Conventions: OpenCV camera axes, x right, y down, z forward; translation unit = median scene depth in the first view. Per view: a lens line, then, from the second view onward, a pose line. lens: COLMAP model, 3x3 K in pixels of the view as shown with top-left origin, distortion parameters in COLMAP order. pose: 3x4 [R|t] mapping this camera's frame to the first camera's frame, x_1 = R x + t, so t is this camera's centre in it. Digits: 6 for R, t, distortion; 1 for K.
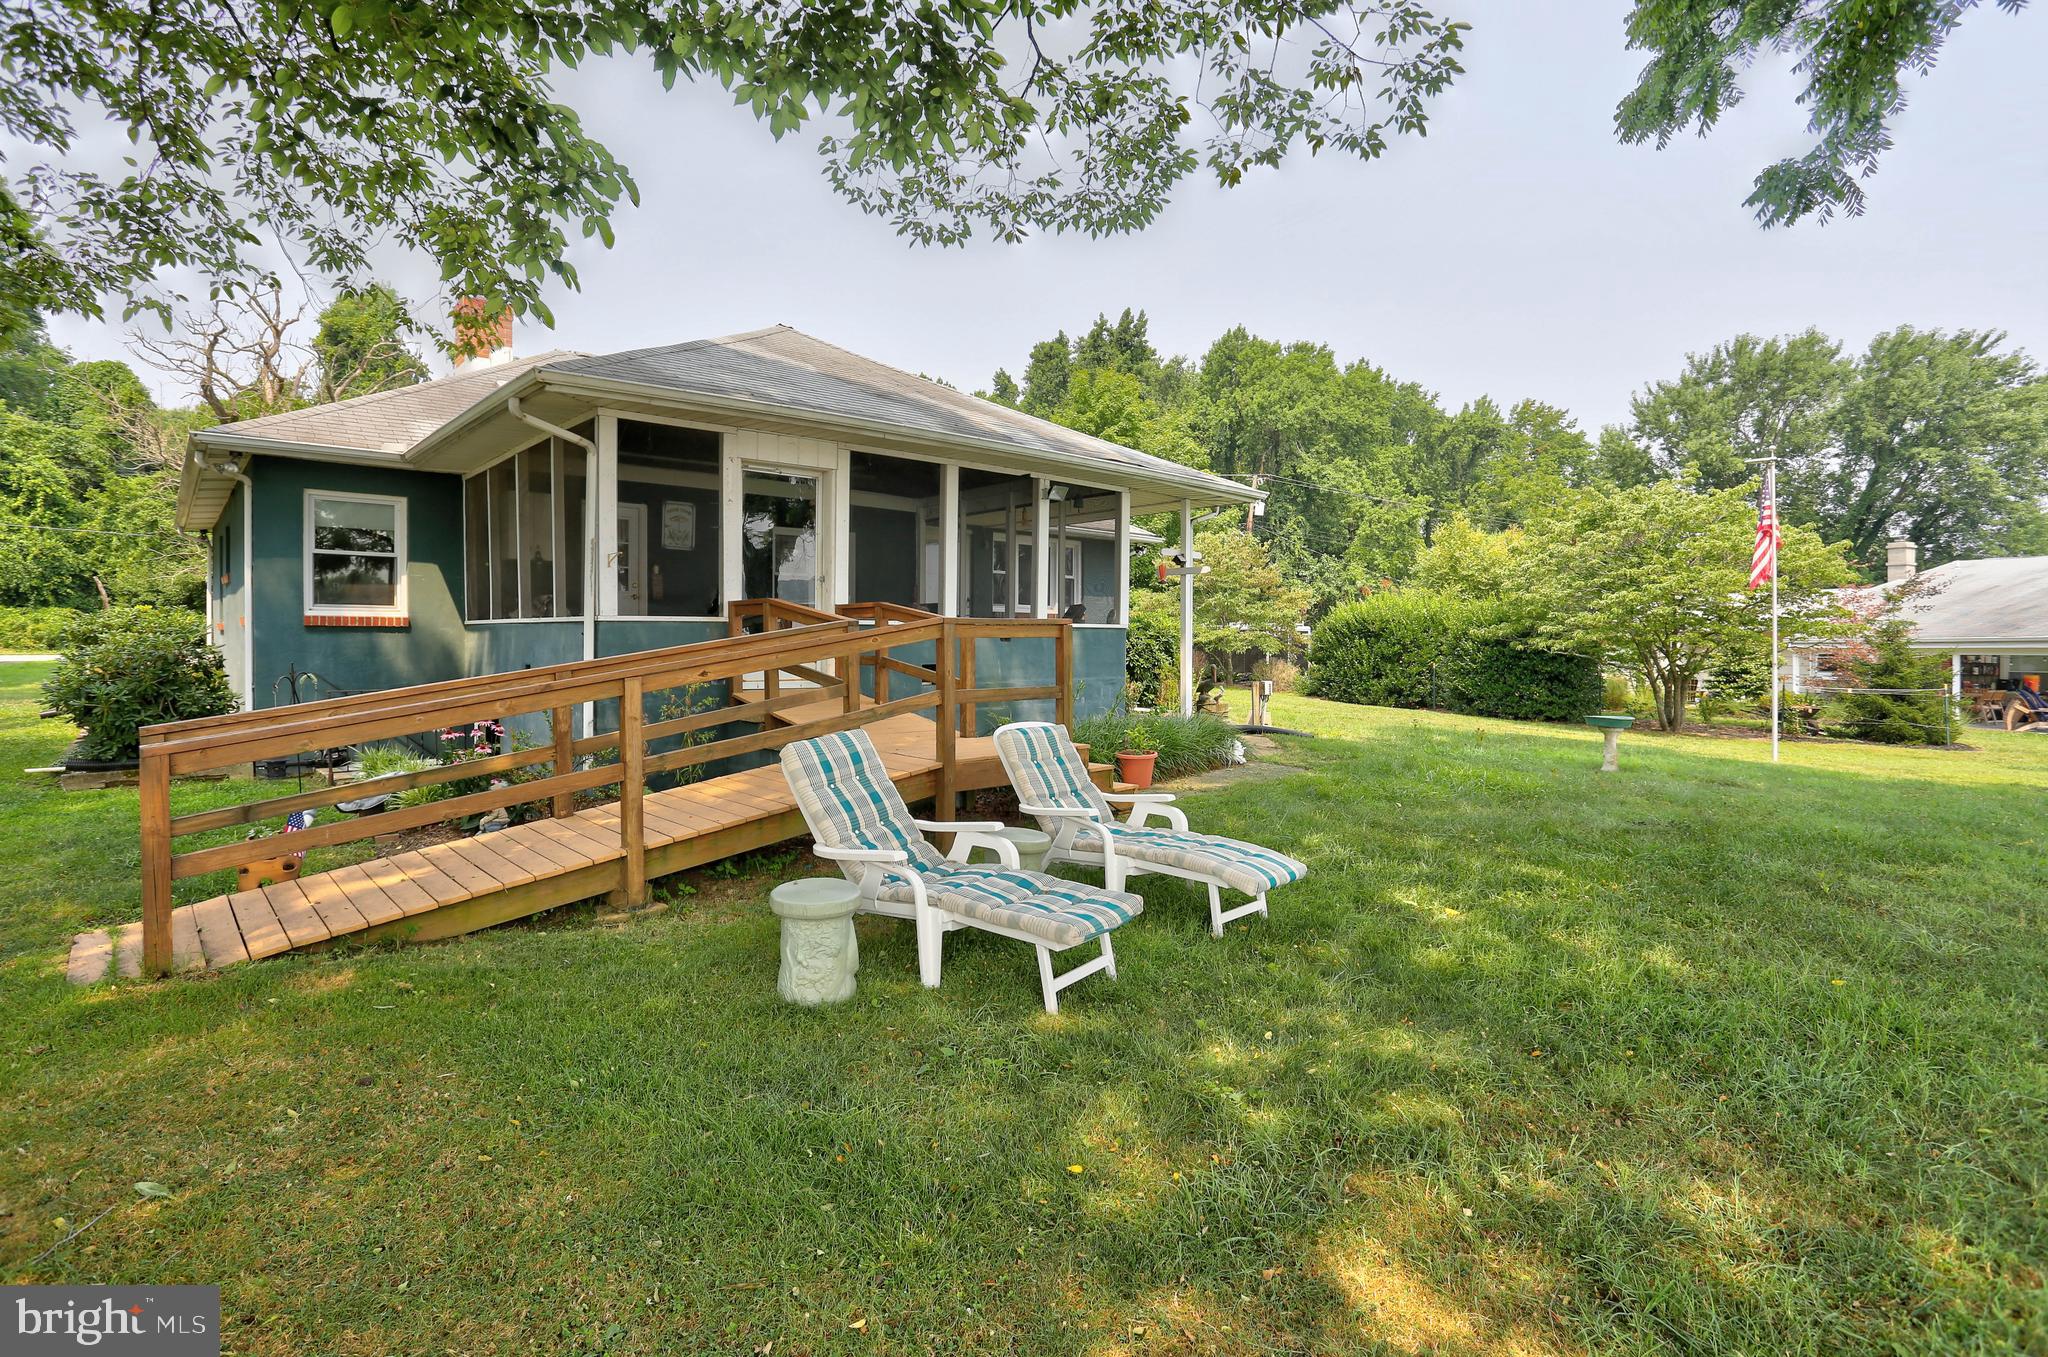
lens RADIAL K [[962.9, 0, 944.4], [0, 962.9, 686.3], [0, 0, 1]] dist [-0.068696, 0.018051]
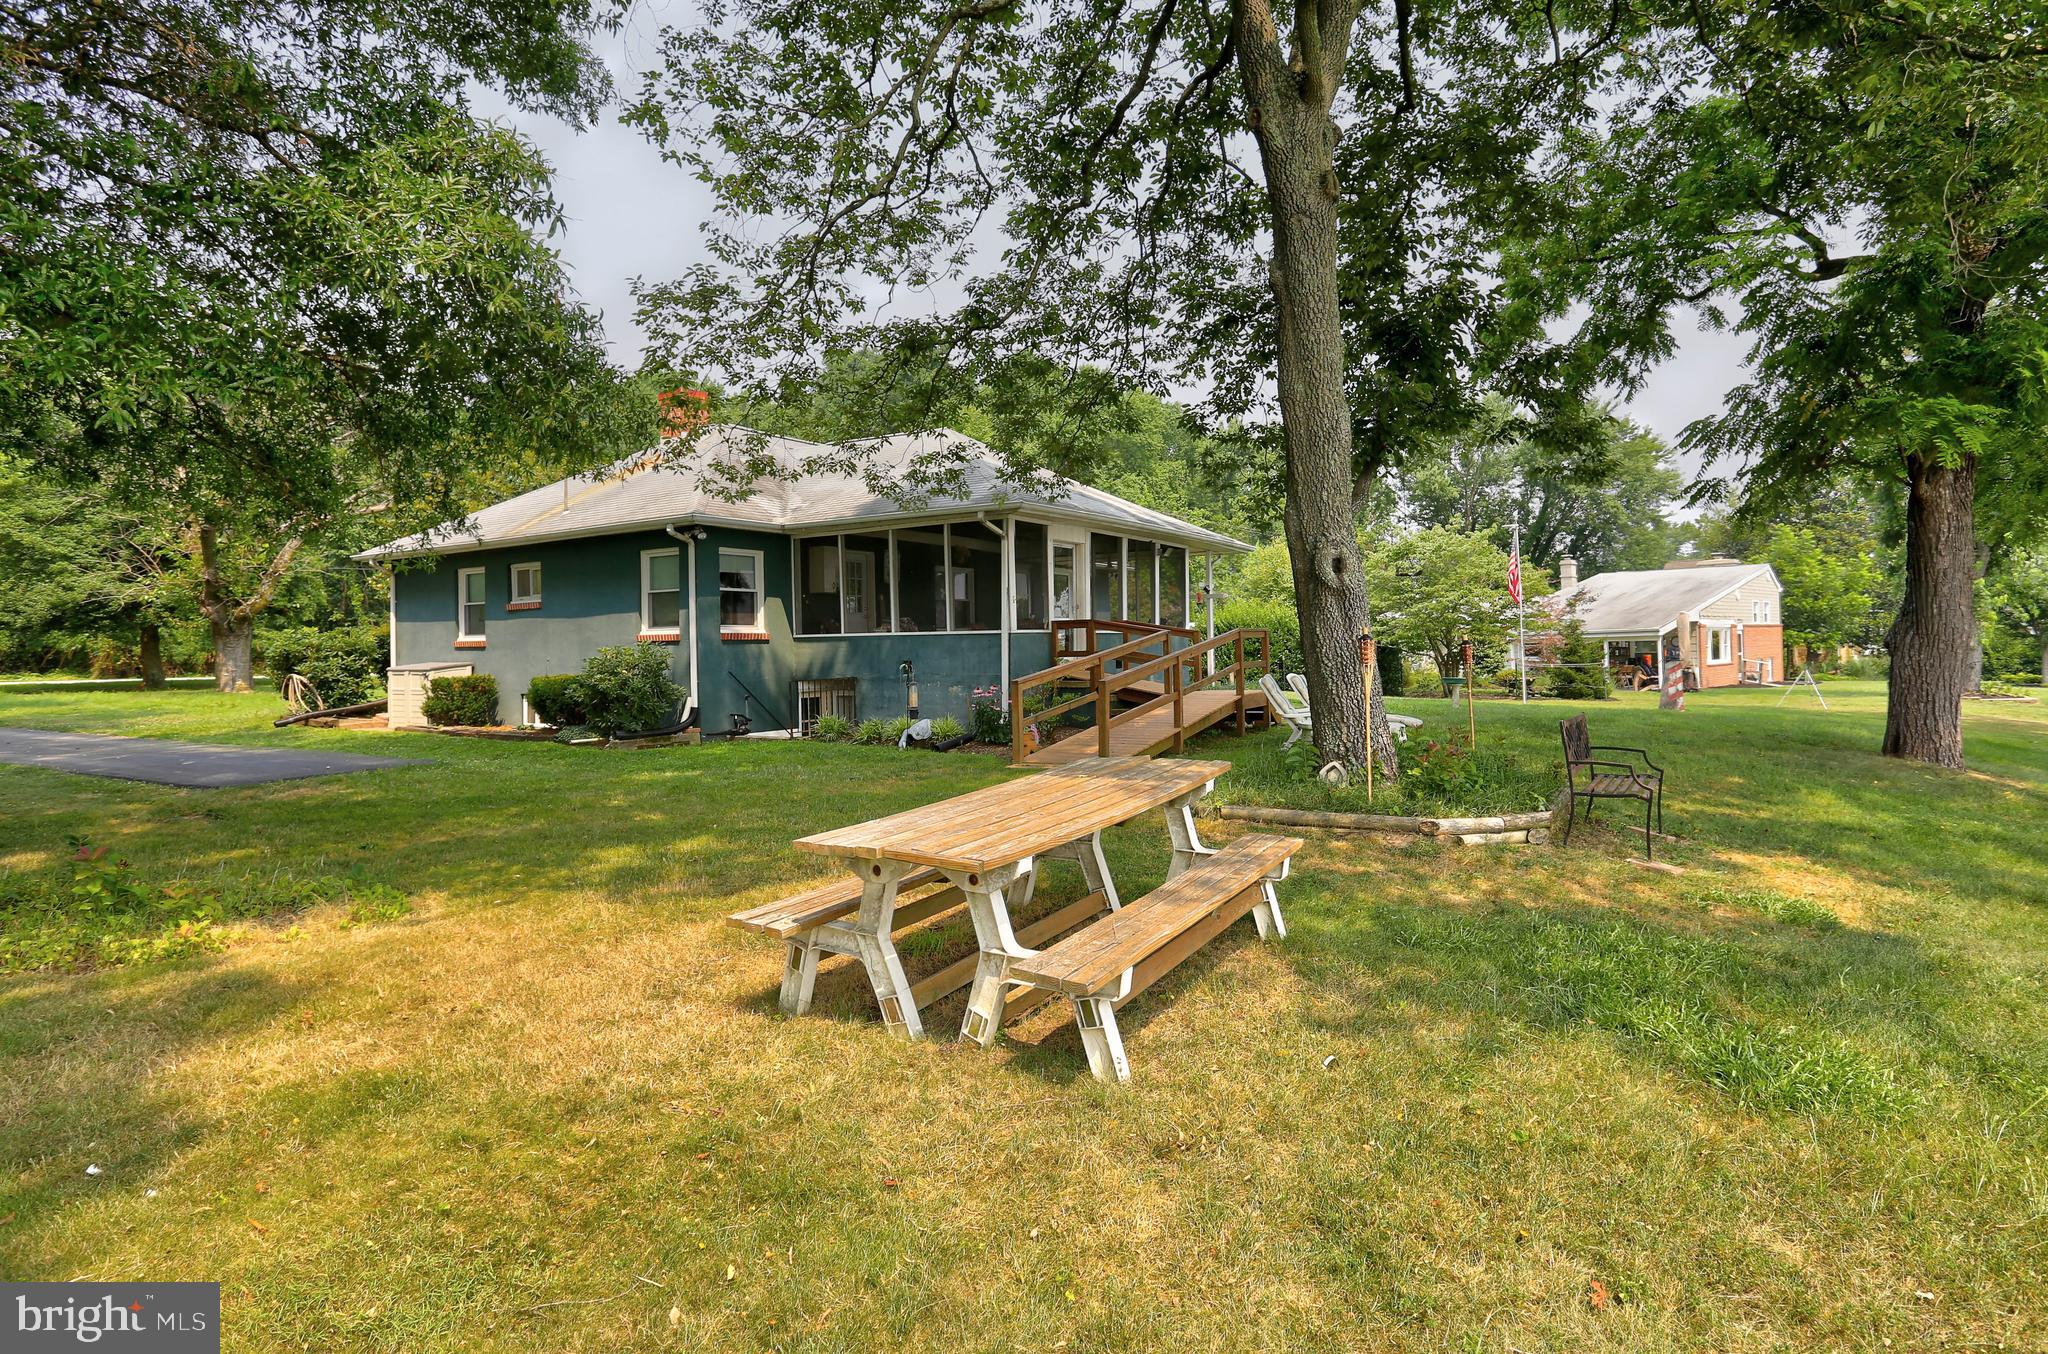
lens RADIAL K [[1017.8, 0, 1032.4], [0, 1017.8, 666.1], [0, 0, 1]] dist [-0.062582, 0.030578]
pose [[0.948147, -0.027516, 0.316638, -0.262727], [0.037665, 0.998953, -0.025978, 0.011654], [-0.315592, 0.036557, 0.948191, -0.226803]]
